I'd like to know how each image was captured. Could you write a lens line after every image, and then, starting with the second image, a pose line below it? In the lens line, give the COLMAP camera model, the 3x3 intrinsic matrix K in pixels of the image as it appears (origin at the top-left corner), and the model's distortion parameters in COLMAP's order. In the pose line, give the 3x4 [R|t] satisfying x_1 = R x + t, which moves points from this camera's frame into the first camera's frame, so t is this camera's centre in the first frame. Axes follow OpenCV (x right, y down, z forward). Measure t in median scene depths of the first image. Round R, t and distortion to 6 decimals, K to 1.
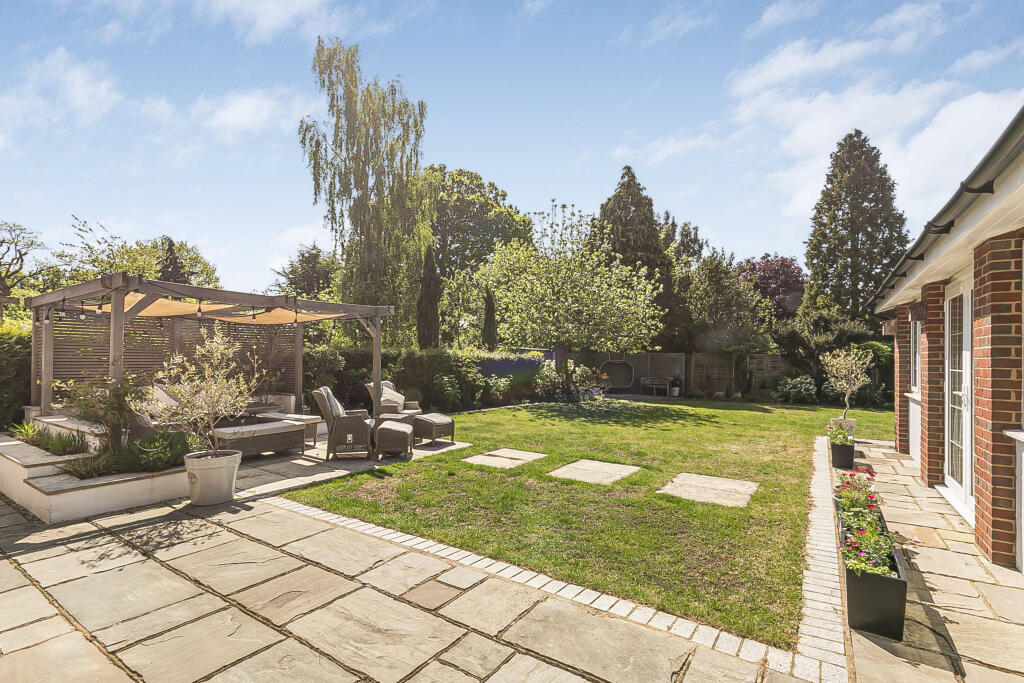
lens RADIAL K [[464.1, 0, 524.0], [0, 464.1, 359.1], [0, 0, 1]] dist [0.001214, 0.000041]
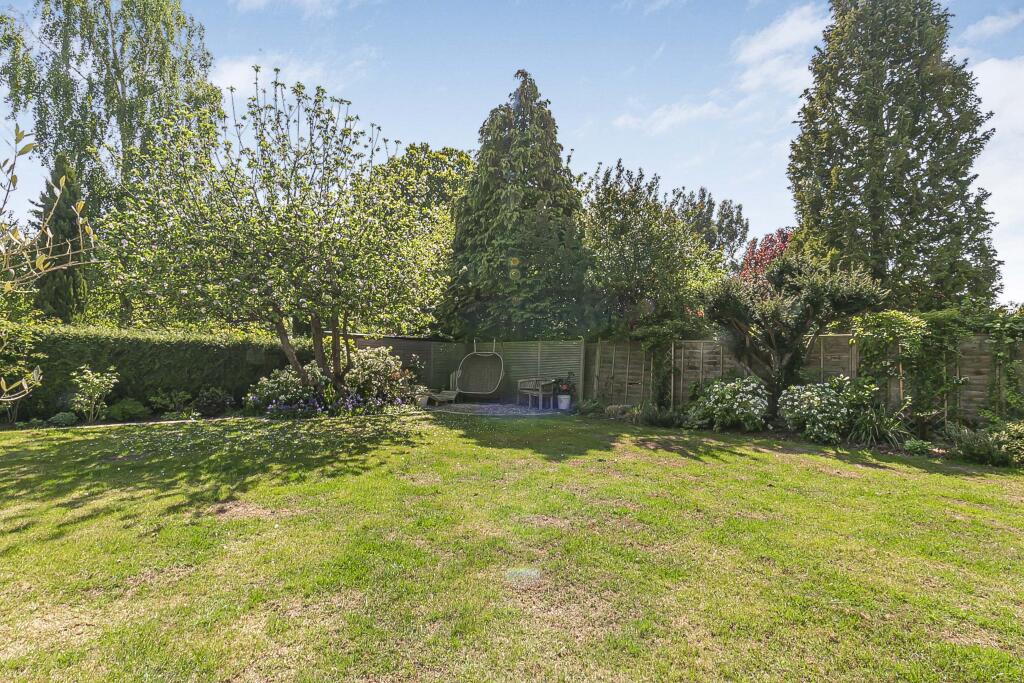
lens RADIAL K [[464.1, 0, 511.5], [0, 464.1, 346.2], [0, 0, 1]] dist [0.001214, 0.000041]
pose [[0.986496, 0.002395, -0.163770, 0.351872], [-0.007885, 0.999428, -0.032879, 0.015882], [0.163598, 0.033727, 0.985950, 0.364891]]
